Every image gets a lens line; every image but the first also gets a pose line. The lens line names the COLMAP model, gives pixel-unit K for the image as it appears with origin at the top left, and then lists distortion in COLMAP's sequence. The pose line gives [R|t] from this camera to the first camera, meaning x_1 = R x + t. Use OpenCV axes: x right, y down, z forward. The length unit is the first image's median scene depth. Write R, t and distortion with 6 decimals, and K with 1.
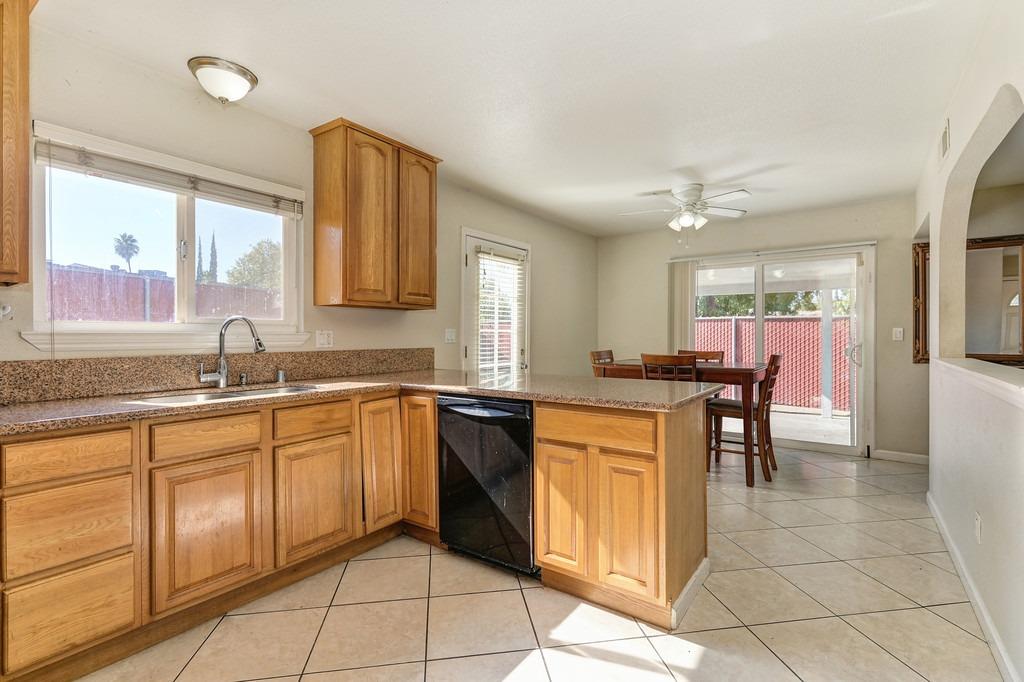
lens RADIAL K [[473.6, 0, 518.7], [0, 473.6, 334.4], [0, 0, 1]] dist [-0.002286, -0.000333]
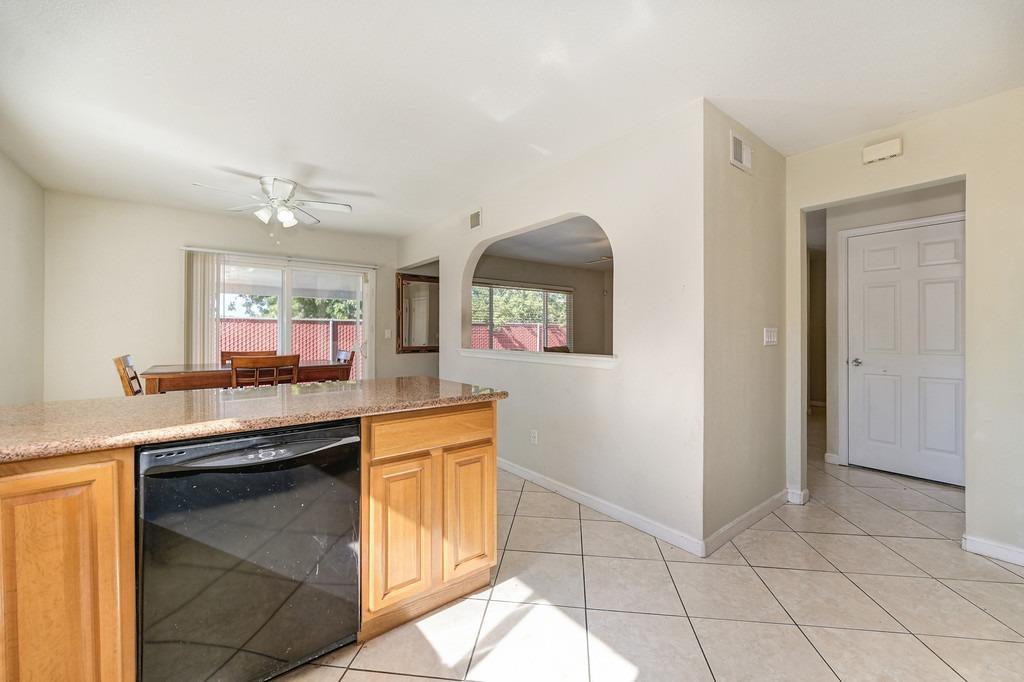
lens RADIAL K [[406.9, 0, 518.0], [0, 406.9, 333.3], [0, 0, 1]] dist [-0.003908, 0.000247]
pose [[0.284065, 0.003902, 0.958797, -0.386060], [-0.001058, 0.999992, -0.003756, 0.001413], [-0.958804, 0.000052, 0.284067, 0.391520]]
